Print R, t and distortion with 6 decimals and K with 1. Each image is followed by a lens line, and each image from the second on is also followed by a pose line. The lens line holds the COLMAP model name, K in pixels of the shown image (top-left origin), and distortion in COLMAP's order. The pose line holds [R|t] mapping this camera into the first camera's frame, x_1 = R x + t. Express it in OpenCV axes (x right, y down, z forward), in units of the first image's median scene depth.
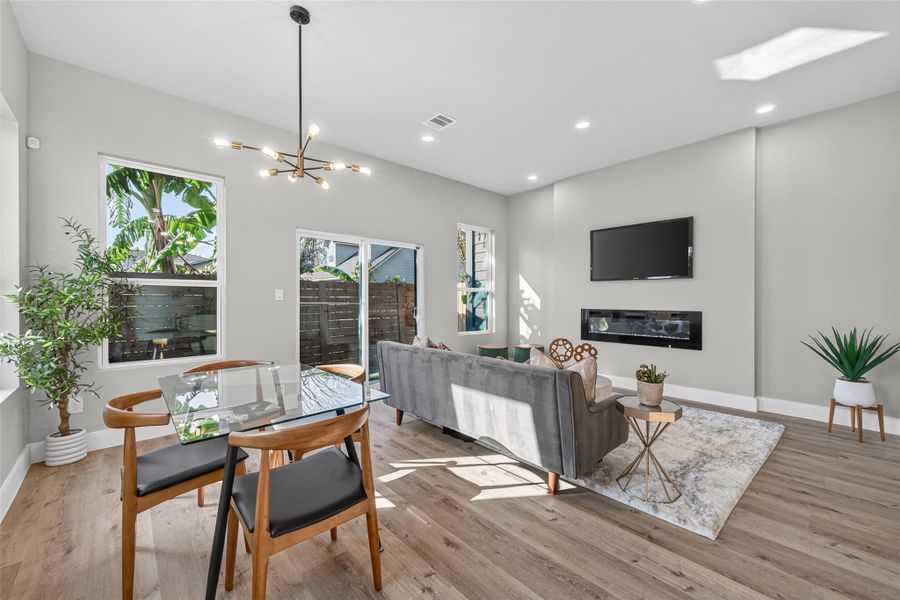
lens RADIAL K [[359.0, 0, 453.5], [0, 359.0, 301.4], [0, 0, 1]] dist [0.004767, 0.000779]
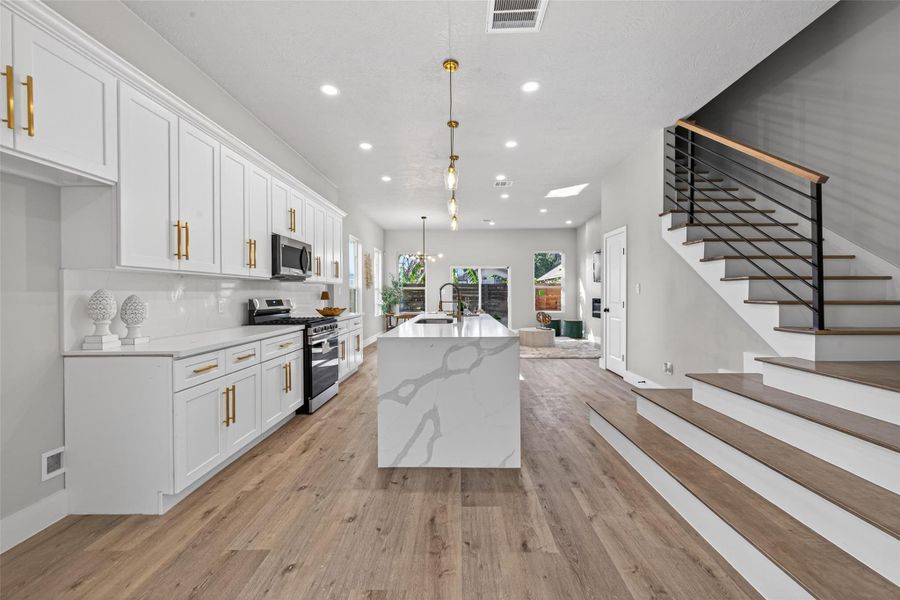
lens RADIAL K [[359.0, 0, 456.2], [0, 359.0, 294.6], [0, 0, 1]] dist [0.004767, 0.000779]
pose [[0.721616, -0.000742, -0.692294, 1.398148], [0.002848, 0.999994, 0.001897, 0.000117], [0.692288, -0.003340, 0.721613, -0.853996]]
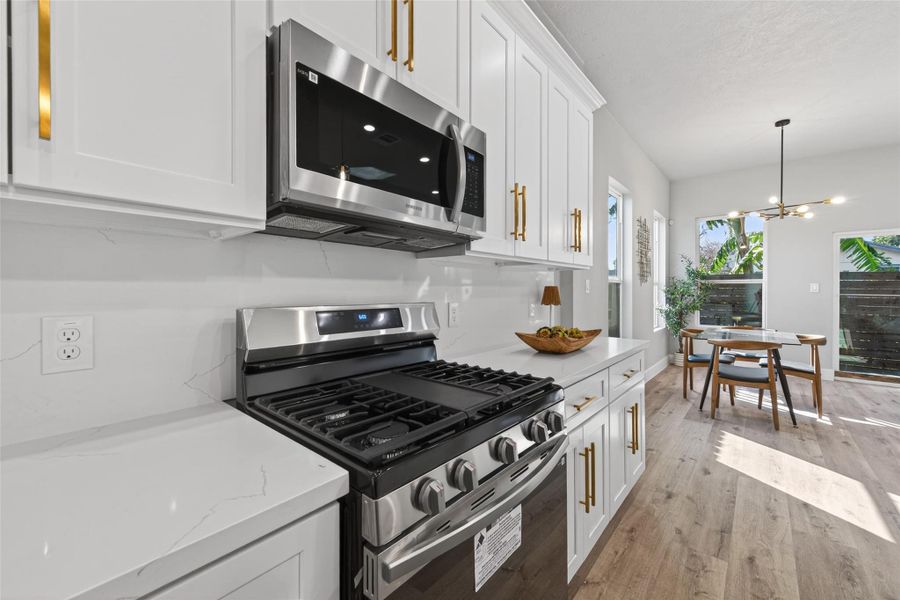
lens RADIAL K [[359.0, 0, 451.9], [0, 359.0, 292.6], [0, 0, 1]] dist [0.004767, 0.000779]
pose [[0.111947, 0.005019, -0.993702, 0.631736], [-0.003661, 0.999983, 0.004638, -0.002043], [0.993707, 0.003119, 0.111963, -0.424751]]
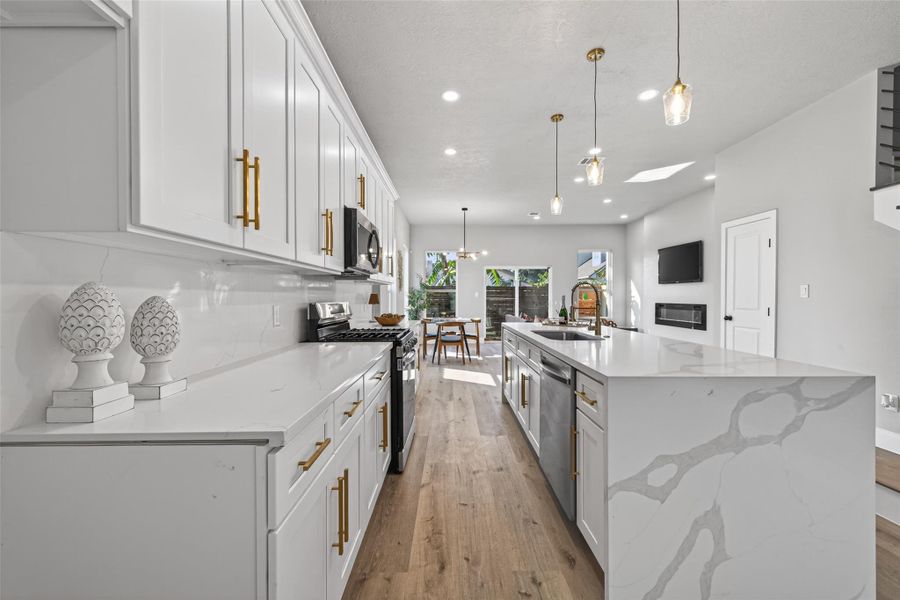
lens RADIAL K [[359.0, 0, 451.5], [0, 359.0, 299.2], [0, 0, 1]] dist [0.004767, 0.000779]
pose [[0.736639, 0.003776, -0.676275, 0.969060], [-0.001093, 0.999990, 0.004392, 0.001282], [0.676285, -0.002496, 0.736636, -0.846460]]
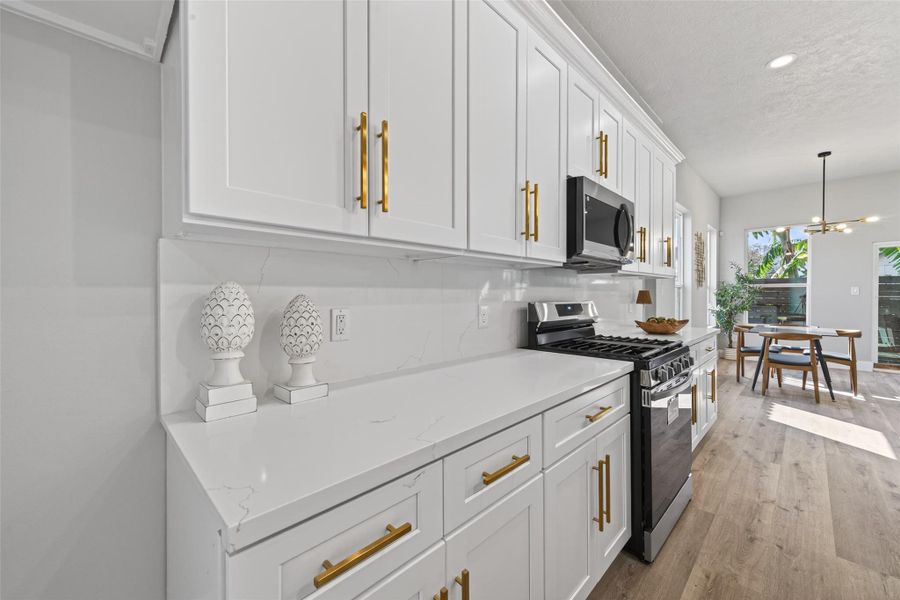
lens RADIAL K [[359.0, 0, 454.8], [0, 359.0, 297.3], [0, 0, 1]] dist [0.004767, 0.000779]
pose [[0.047606, 0.007163, -0.998840, 0.879994], [-0.001197, 0.999974, 0.007114, 0.000058], [0.998865, 0.000857, 0.047614, -0.683792]]
